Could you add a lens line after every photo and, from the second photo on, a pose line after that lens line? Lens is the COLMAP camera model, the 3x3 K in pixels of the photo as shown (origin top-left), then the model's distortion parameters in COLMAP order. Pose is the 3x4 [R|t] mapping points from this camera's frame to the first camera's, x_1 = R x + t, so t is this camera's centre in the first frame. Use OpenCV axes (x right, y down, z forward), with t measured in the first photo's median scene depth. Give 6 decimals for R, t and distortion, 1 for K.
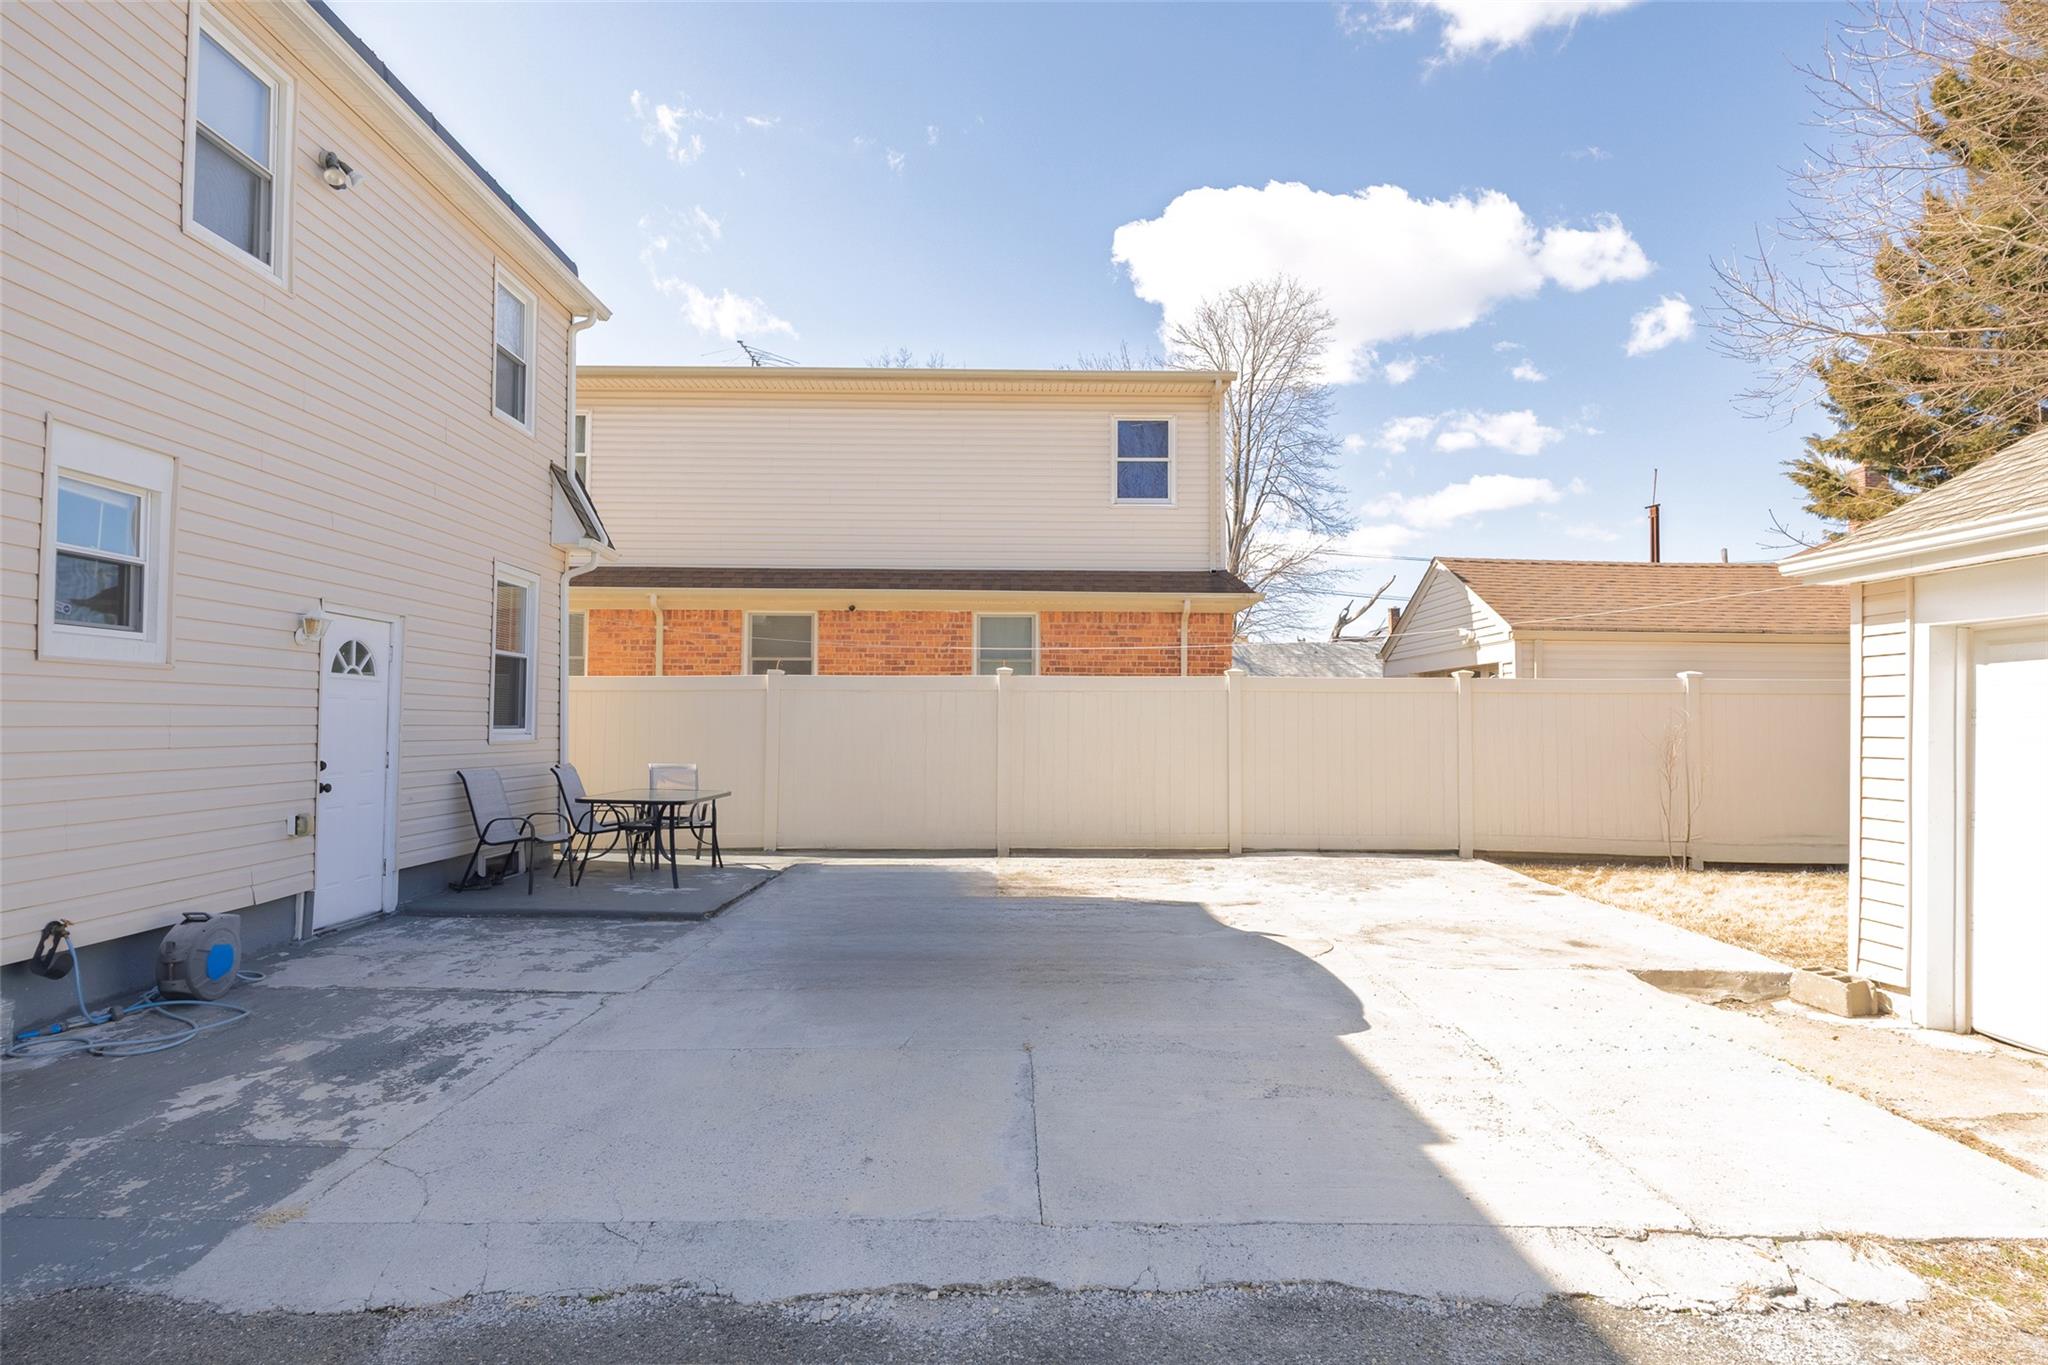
lens RADIAL K [[1120.6, 0, 1034.2], [0, 1120.6, 688.5], [0, 0, 1]] dist [0.003443, -0.003531]
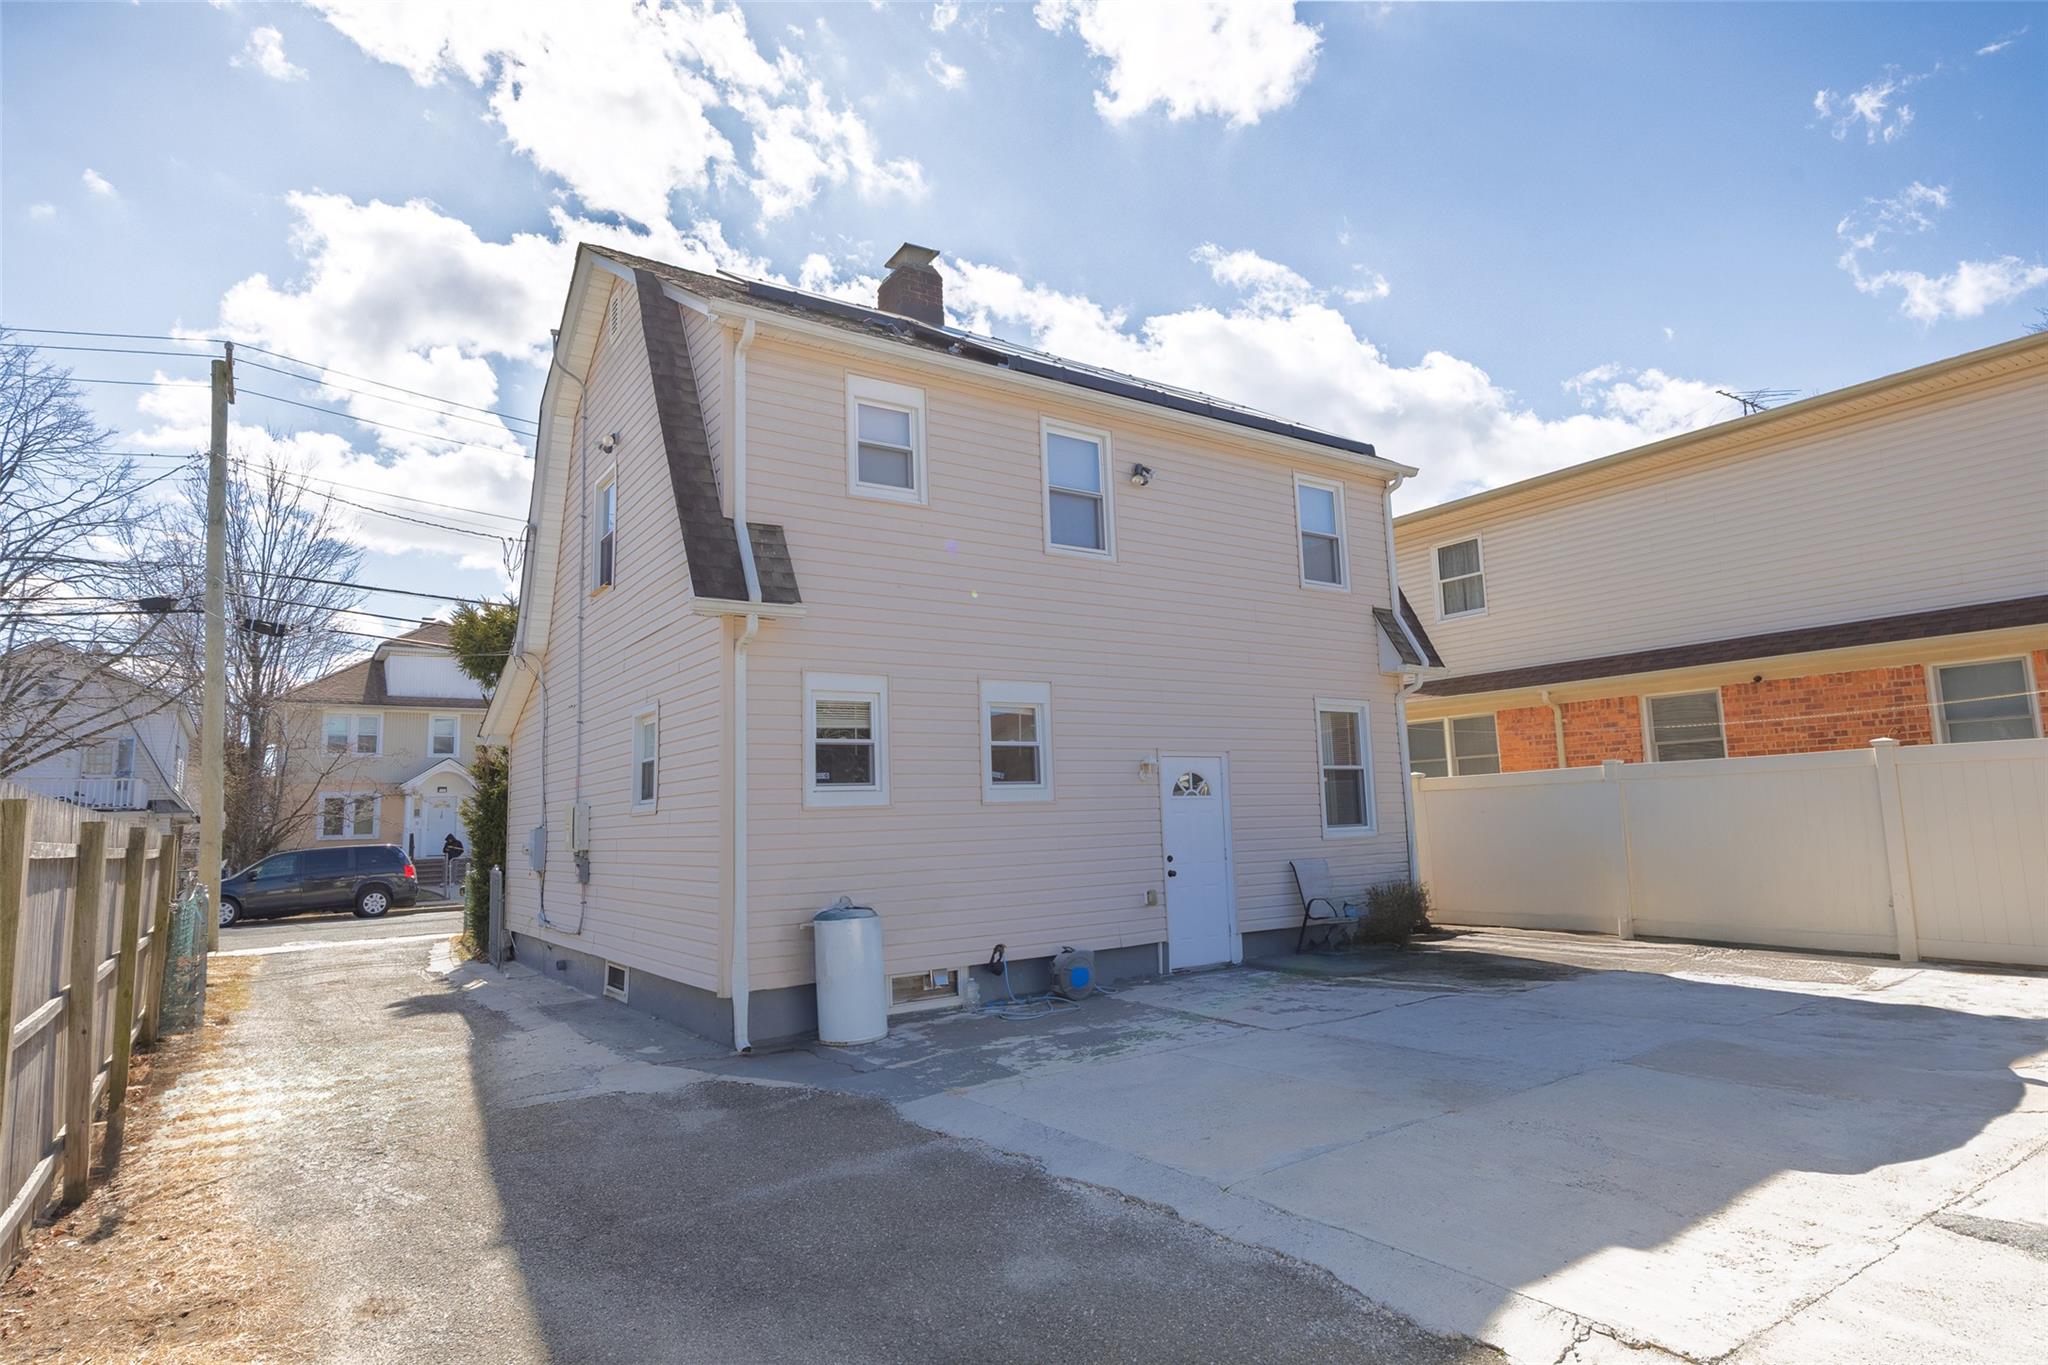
lens RADIAL K [[1120.6, 0, 1005.3], [0, 1120.6, 686.5], [0, 0, 1]] dist [0.003443, -0.003531]
pose [[0.546059, -0.125101, -0.828353, 0.664849], [0.062542, 0.992116, -0.108605, -0.014109], [0.835409, 0.007498, 0.549578, -0.018129]]
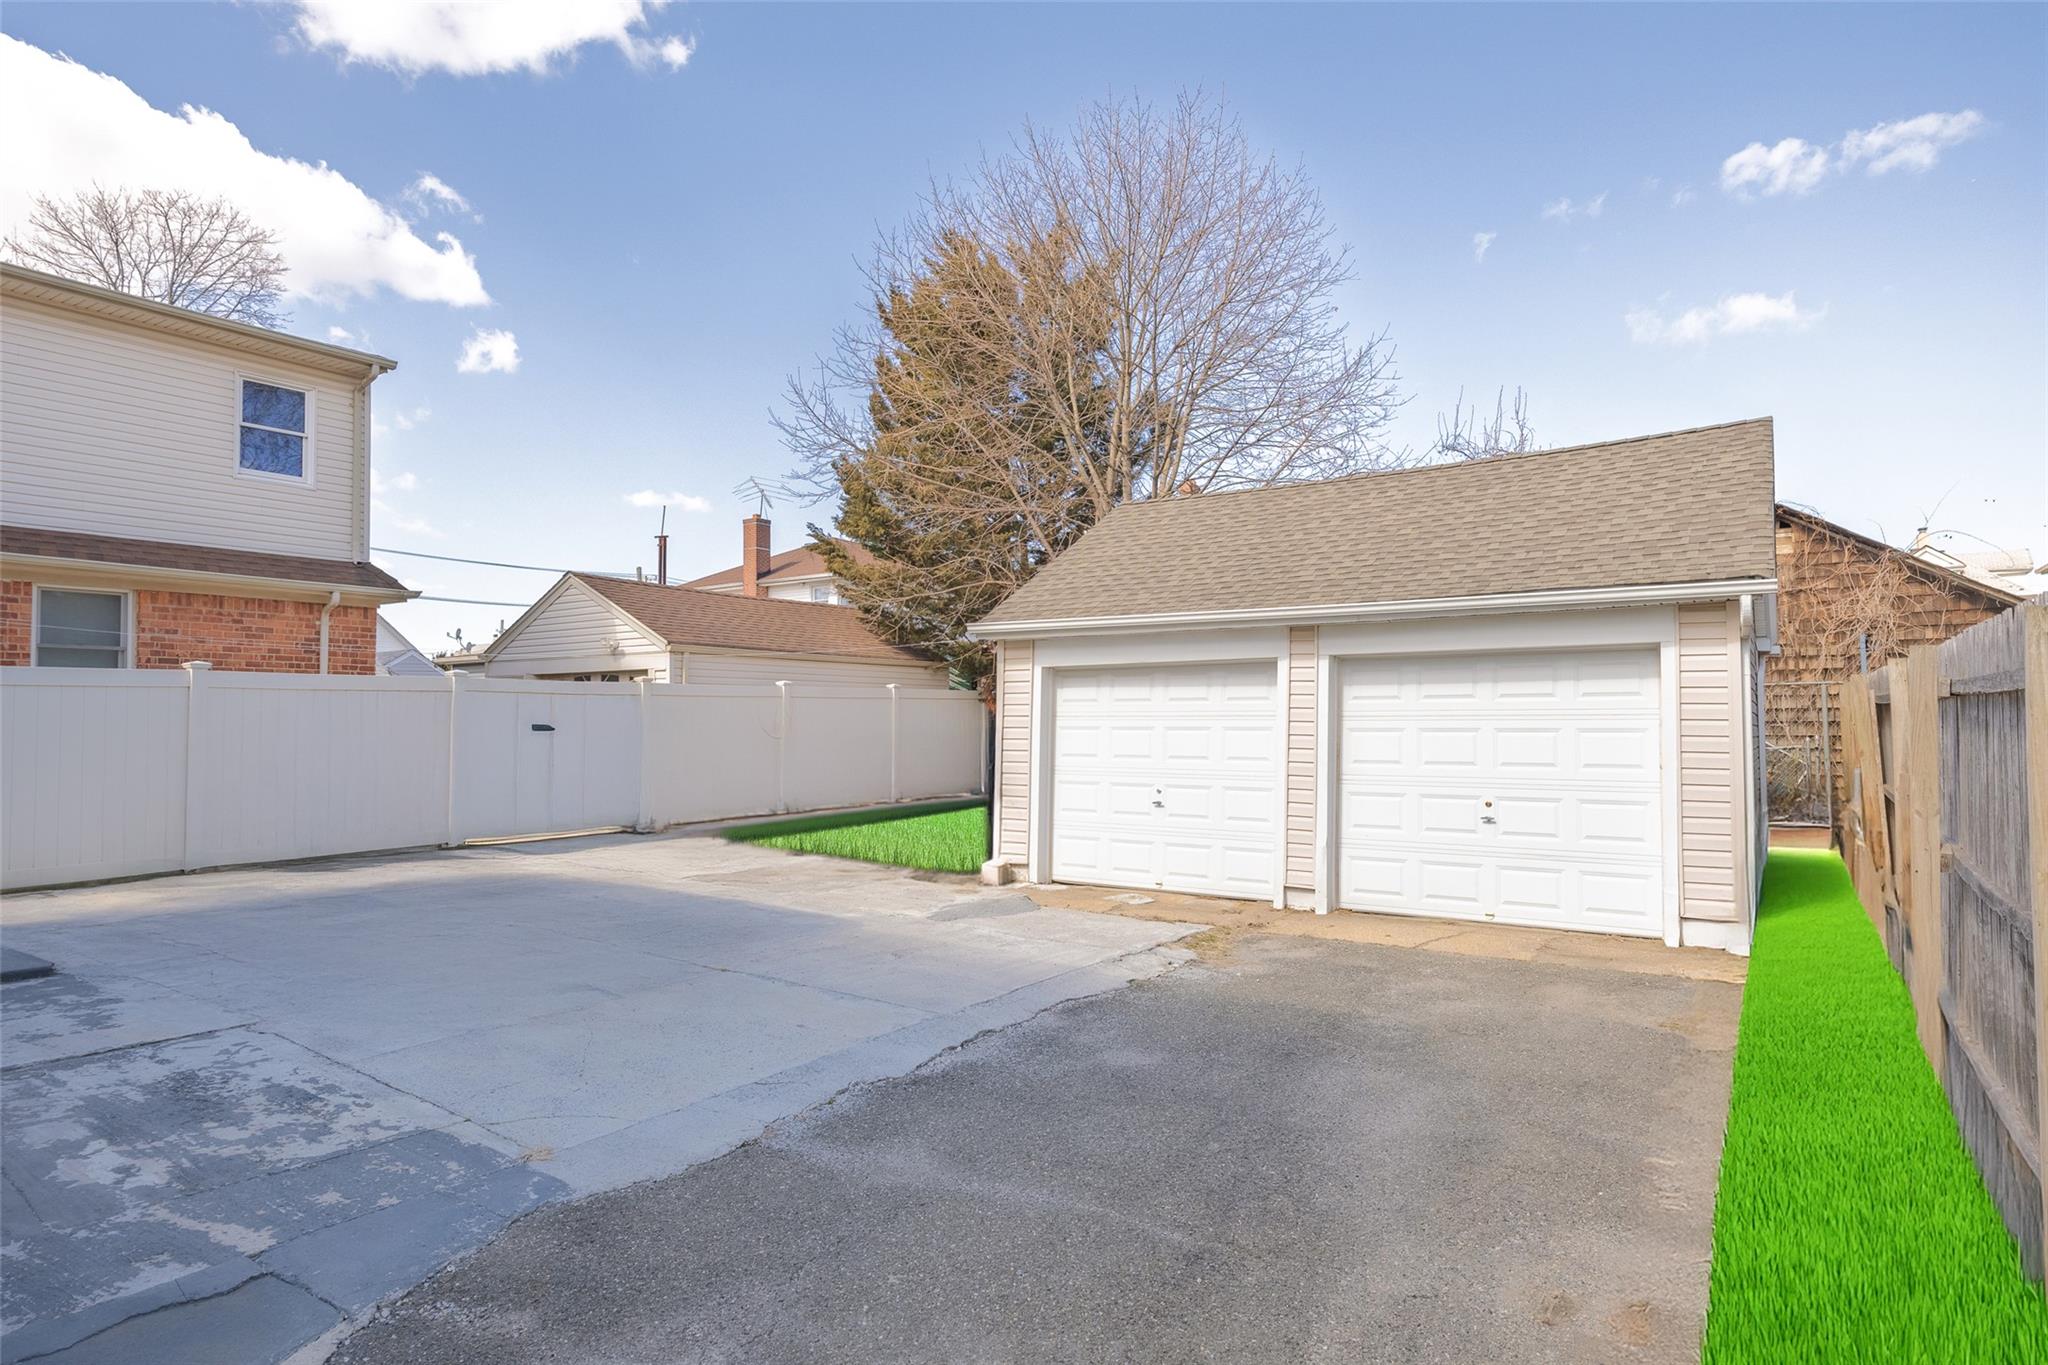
lens RADIAL K [[1120.6, 0, 1055.6], [0, 1120.6, 688.0], [0, 0, 1]] dist [0.003443, -0.003531]
pose [[0.558972, 0.014441, 0.829061, -0.789558], [-0.017346, 0.999833, -0.005720, -0.009284], [-0.829005, -0.011184, 0.559129, -0.054752]]
